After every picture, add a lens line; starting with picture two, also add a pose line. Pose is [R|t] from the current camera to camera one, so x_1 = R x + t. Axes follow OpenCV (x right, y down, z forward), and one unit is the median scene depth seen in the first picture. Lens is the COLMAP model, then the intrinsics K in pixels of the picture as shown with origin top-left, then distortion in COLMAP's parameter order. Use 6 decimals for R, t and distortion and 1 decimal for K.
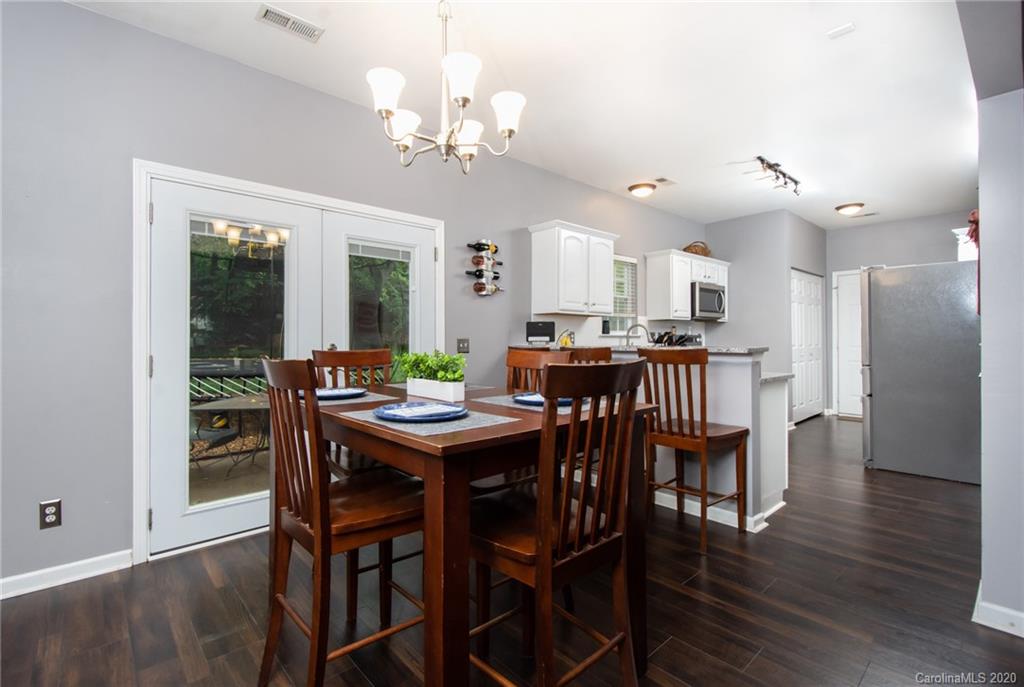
lens RADIAL K [[467.7, 0, 484.0], [0, 467.7, 332.9], [0, 0, 1]] dist [-0.001073, -0.000271]
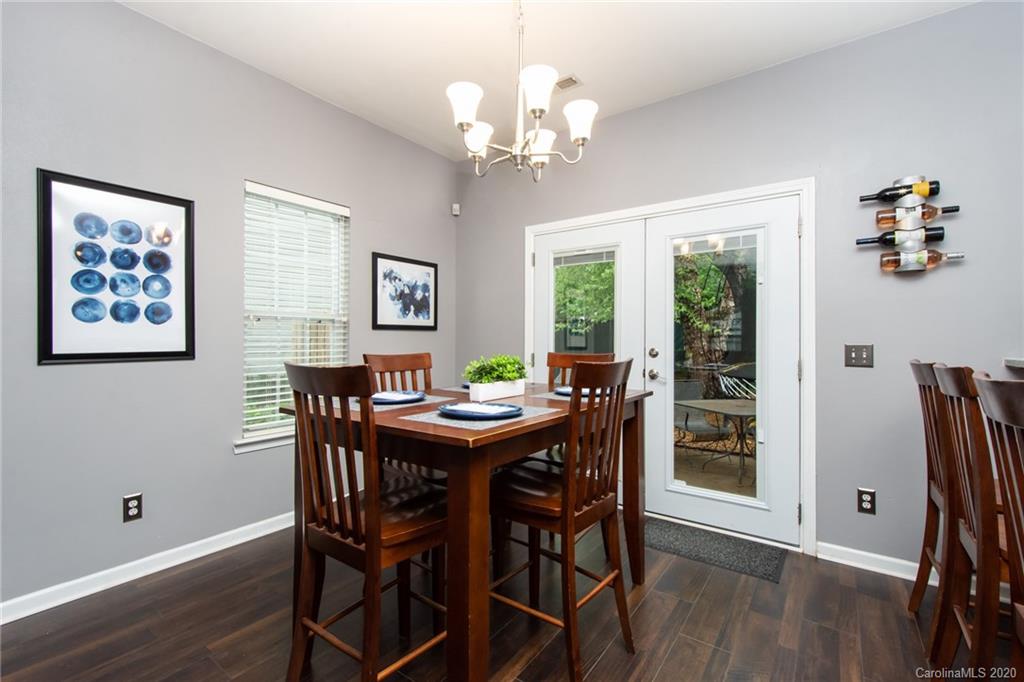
lens RADIAL K [[458.8, 0, 512.0], [0, 458.8, 341.0], [0, 0, 1]] dist [-0.000999, -0.000979]
pose [[0.238678, 0.001195, -0.971098, 0.419626], [0.006646, 0.999974, 0.002864, 0.001474], [0.971076, -0.007138, 0.238664, 0.351502]]
